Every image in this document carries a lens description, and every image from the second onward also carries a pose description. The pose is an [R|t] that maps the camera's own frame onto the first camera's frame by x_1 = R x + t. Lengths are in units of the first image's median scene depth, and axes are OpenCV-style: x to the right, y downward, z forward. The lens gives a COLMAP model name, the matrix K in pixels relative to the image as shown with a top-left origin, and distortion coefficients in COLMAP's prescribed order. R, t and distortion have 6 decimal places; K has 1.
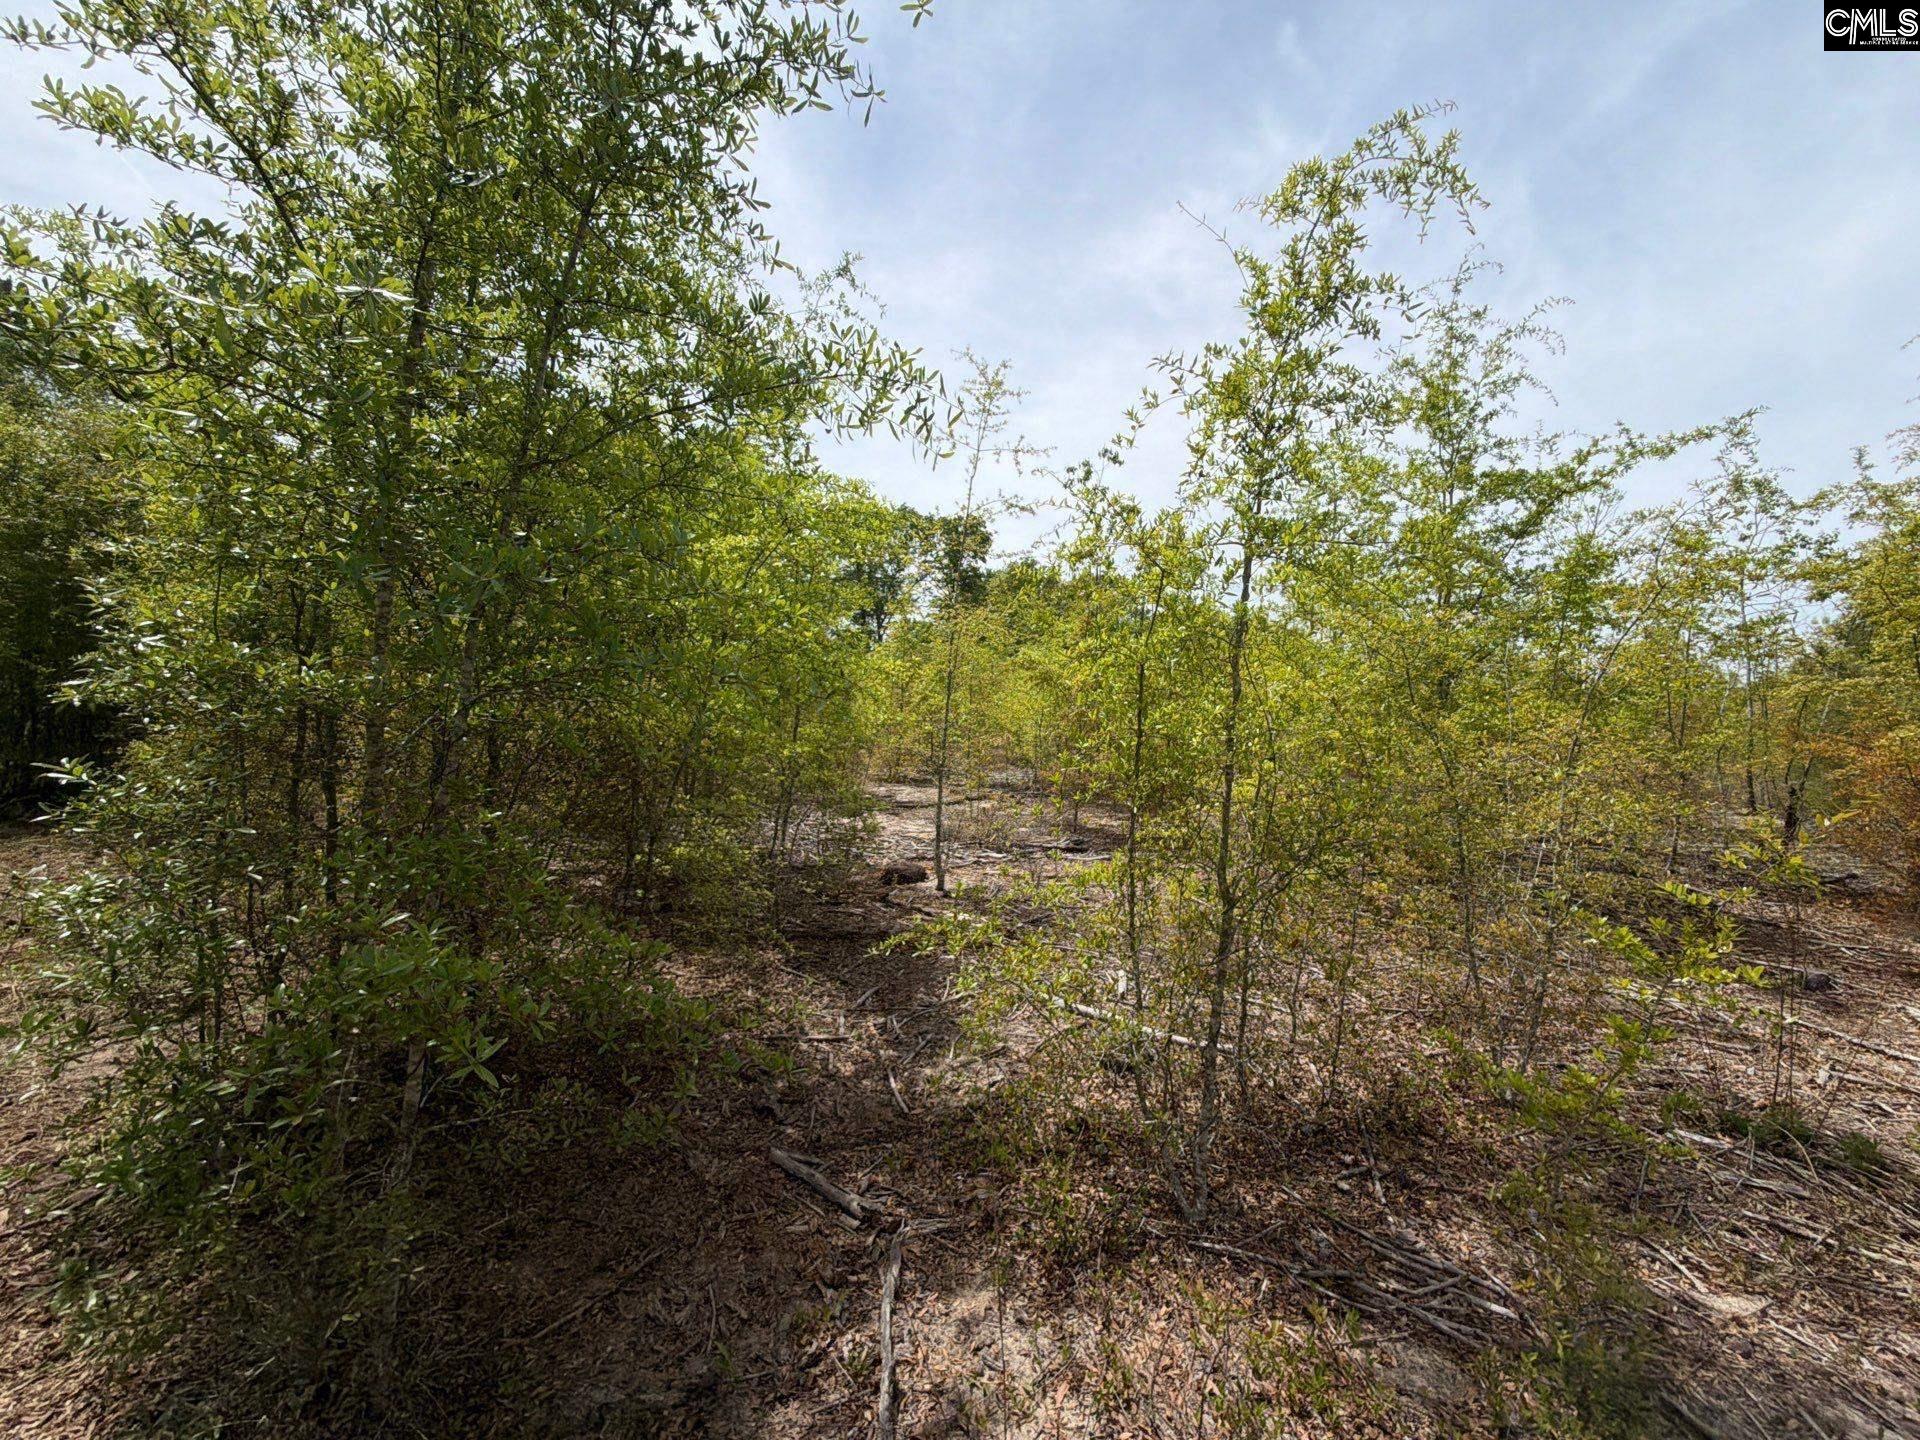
lens RADIAL K [[754.3, 0, 960.0], [0, 754.3, 720.0], [0, 0, 1]] dist [-0.000151, -0.000065]
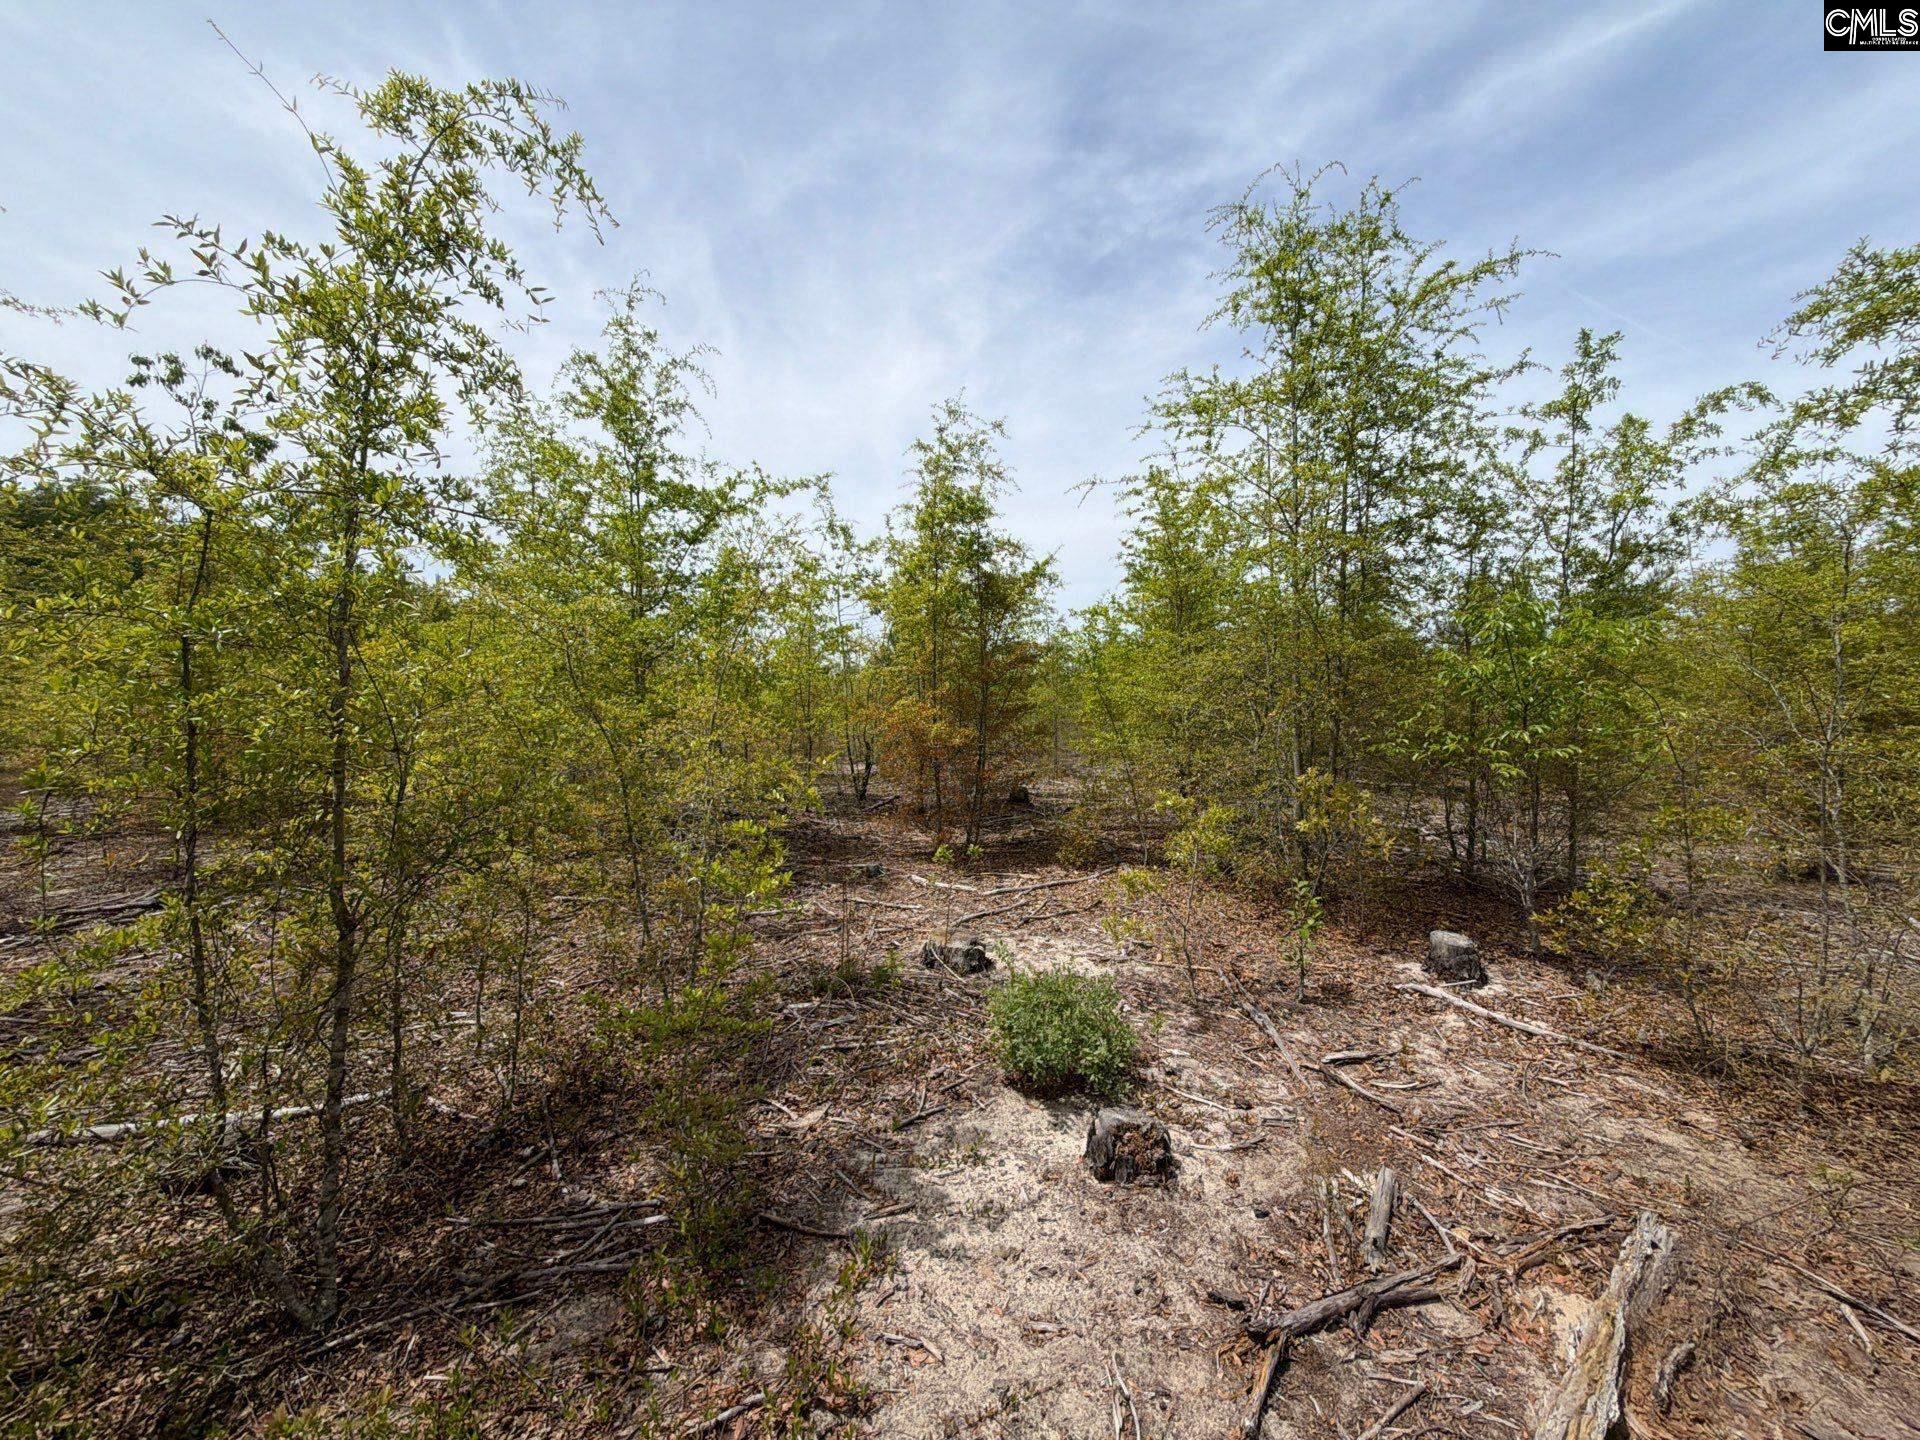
lens RADIAL K [[751.1, 0, 952.6], [0, 751.1, 722.8], [0, 0, 1]] dist [-0.000938, 0.000734]
pose [[0.608517, -0.051914, 0.791841, 0.060366], [0.037377, 0.998625, 0.036747, 0.005868], [-0.792660, 0.007235, 0.609620, -0.021265]]
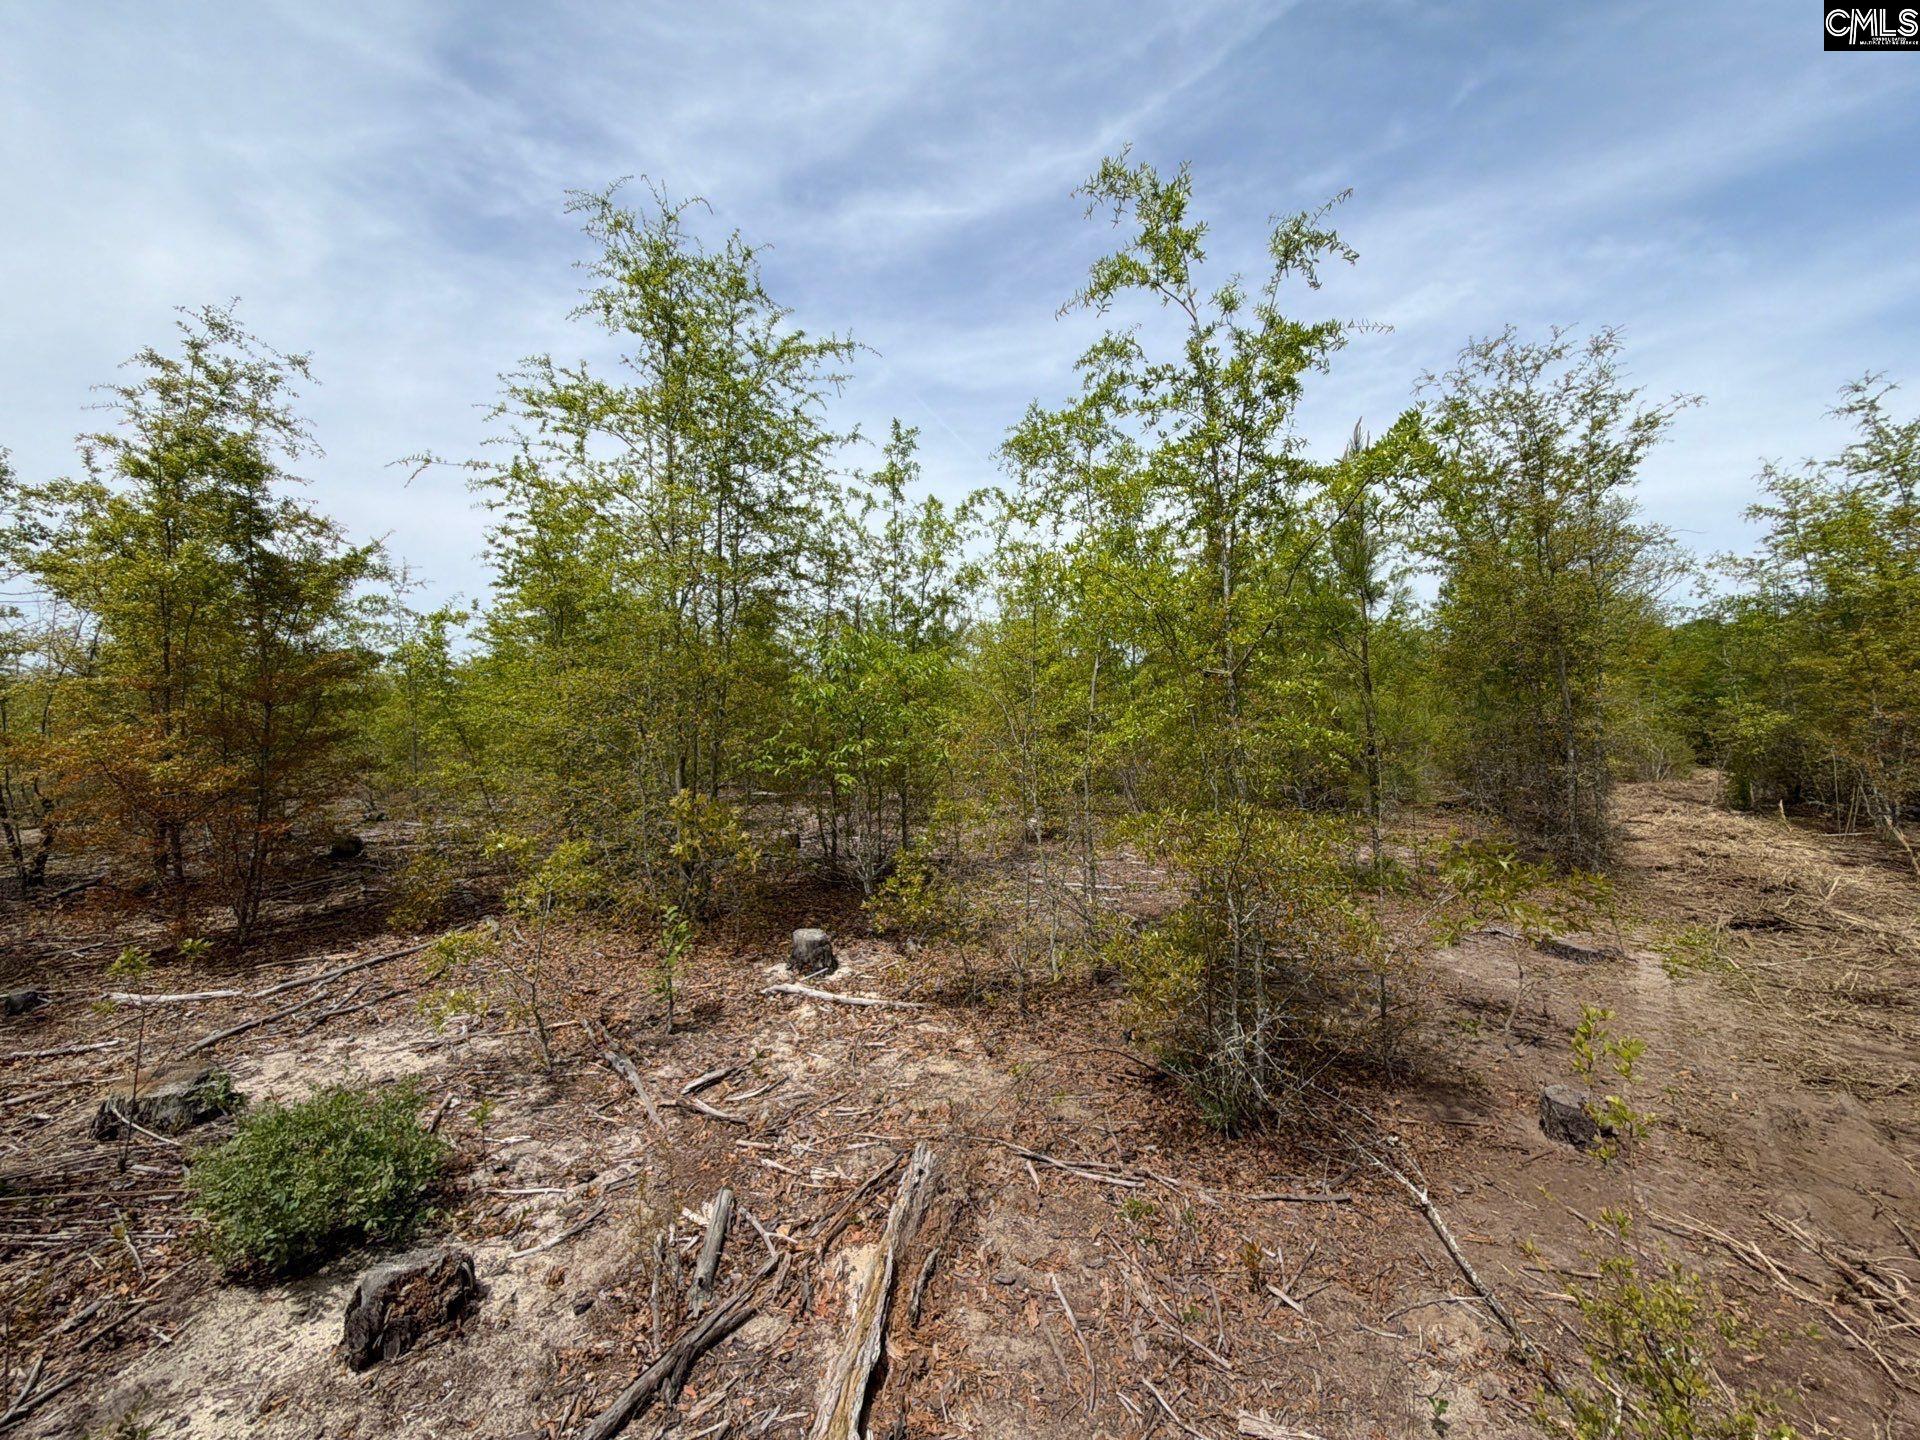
lens RADIAL K [[744.2, 0, 948.7], [0, 744.2, 724.2], [0, 0, 1]] dist [0.002093, 0.000328]
pose [[-0.050268, -0.041865, 0.997858, 0.136054], [0.036432, 0.998379, 0.043722, 0.004161], [-0.998071, 0.038551, -0.048661, -0.088763]]
